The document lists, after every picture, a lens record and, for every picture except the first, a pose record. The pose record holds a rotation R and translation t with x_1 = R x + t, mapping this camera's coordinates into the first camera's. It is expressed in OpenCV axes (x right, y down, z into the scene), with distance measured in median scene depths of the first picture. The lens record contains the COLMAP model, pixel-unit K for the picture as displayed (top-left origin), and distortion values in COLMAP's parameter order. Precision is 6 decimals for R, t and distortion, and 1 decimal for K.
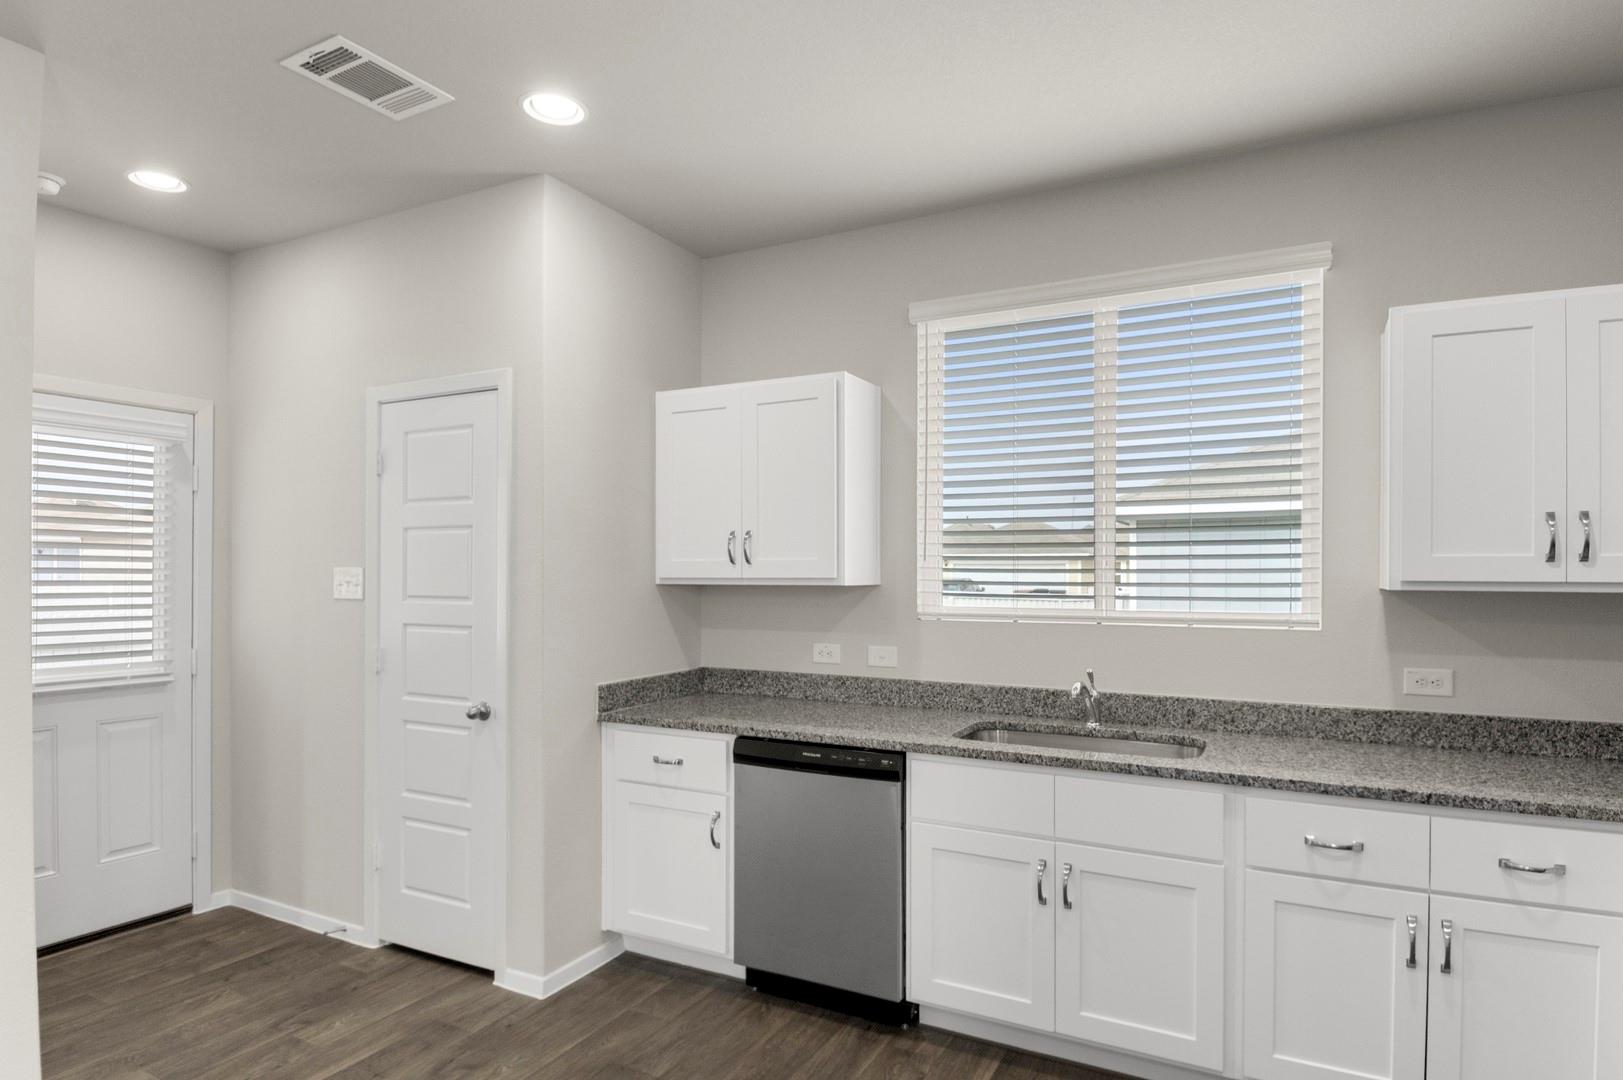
lens RADIAL K [[888.9, 0, 838.9], [0, 888.9, 572.8], [0, 0, 1]] dist [0.030810, -0.045182]
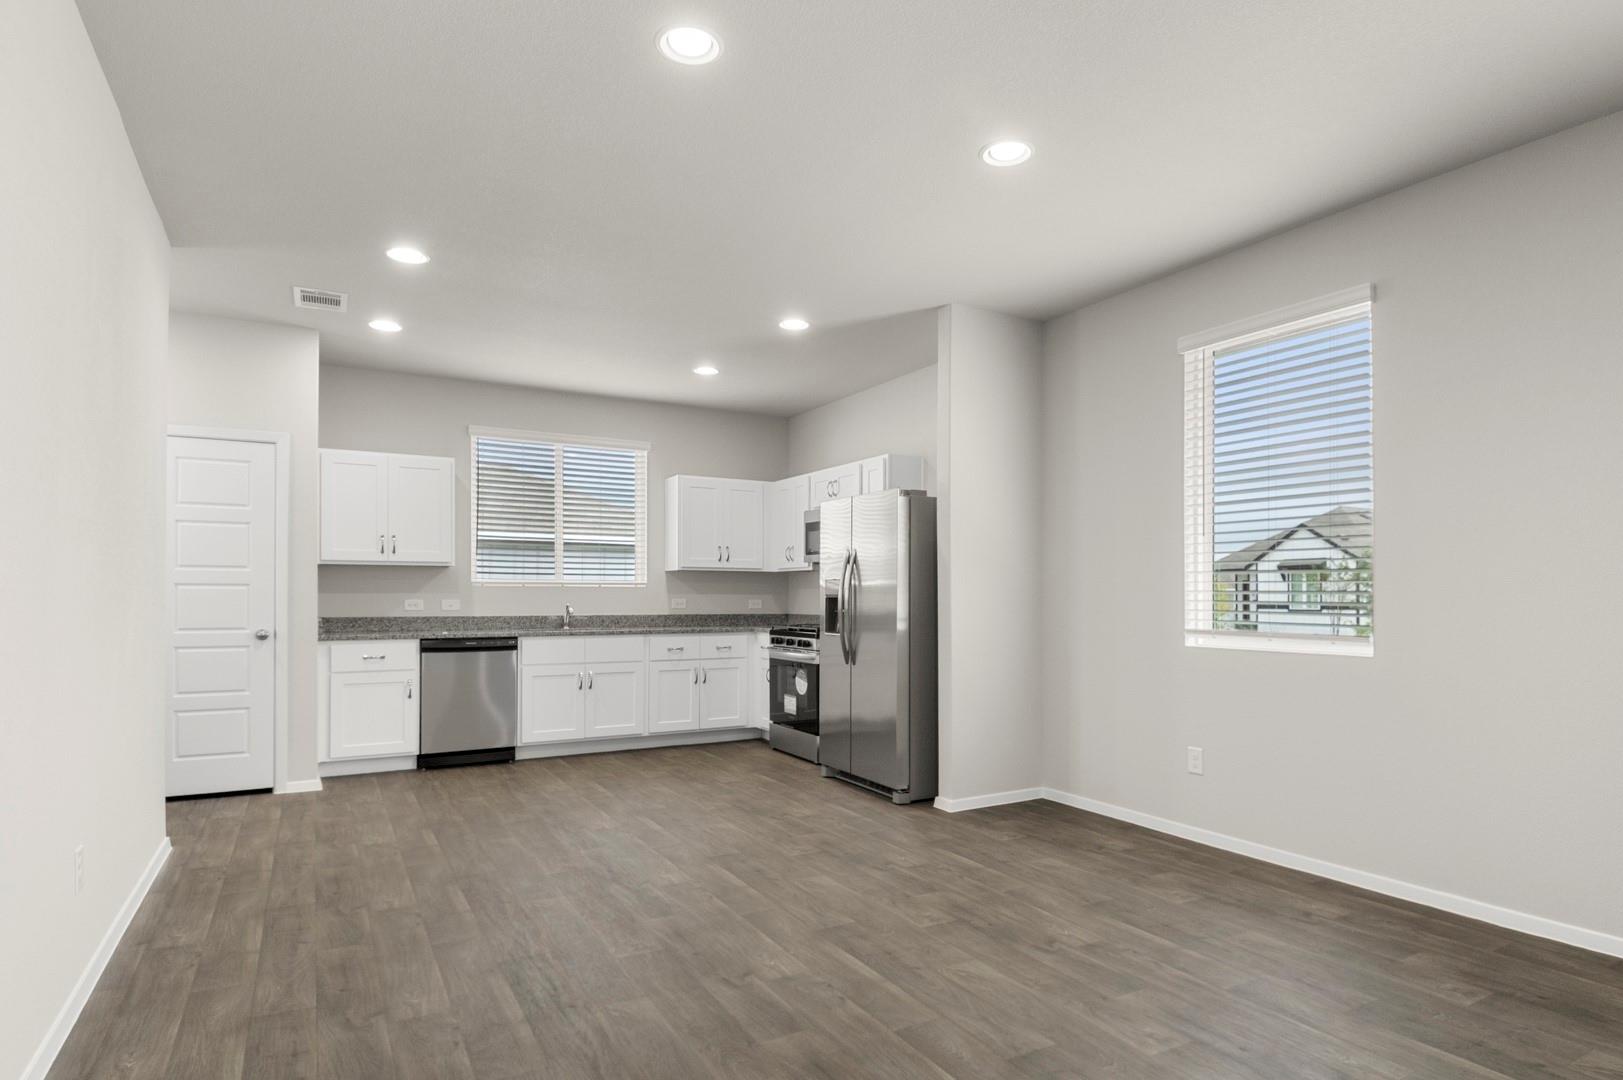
lens RADIAL K [[907.8, 0, 834.2], [0, 907.8, 596.1], [0, 0, 1]] dist [0.024531, -0.000965]
pose [[0.542910, 0.002545, 0.839787, -1.335439], [0.001517, 0.999991, -0.004012, 0.097592], [-0.839789, 0.003452, 0.542902, -0.877572]]
